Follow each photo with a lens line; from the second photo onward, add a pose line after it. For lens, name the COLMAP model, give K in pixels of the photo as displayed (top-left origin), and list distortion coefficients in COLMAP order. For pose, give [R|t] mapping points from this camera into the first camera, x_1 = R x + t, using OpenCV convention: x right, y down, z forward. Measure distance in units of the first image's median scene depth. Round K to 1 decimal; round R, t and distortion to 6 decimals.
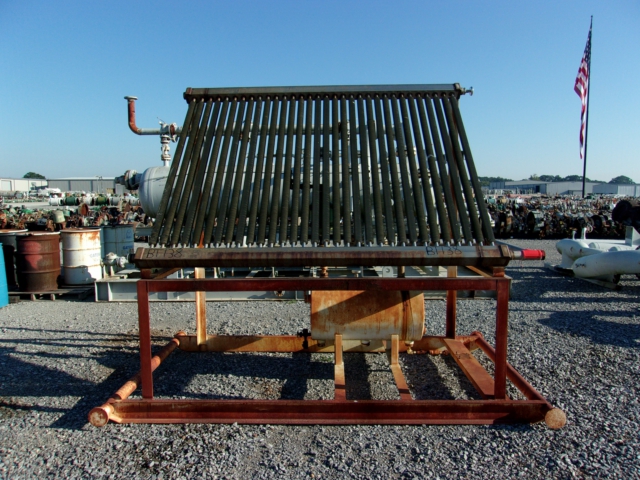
lens RADIAL K [[501.6, 0, 317.3], [0, 501.6, 239.6], [0, 0, 1]] dist [0.009240, 0.006795]
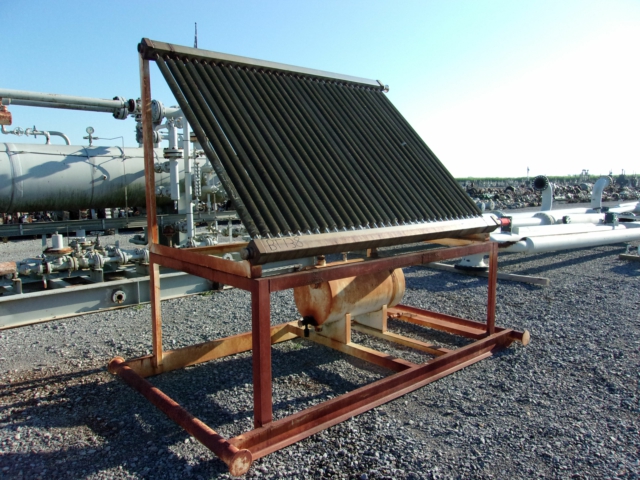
lens RADIAL K [[501.6, 0, 319.4], [0, 501.6, 239.3], [0, 0, 1]] dist [0.009240, 0.006795]
pose [[0.736100, -0.078282, 0.672330, -0.637265], [0.067202, 0.996834, 0.042489, -0.009467], [-0.673528, 0.013906, 0.739031, 0.264225]]
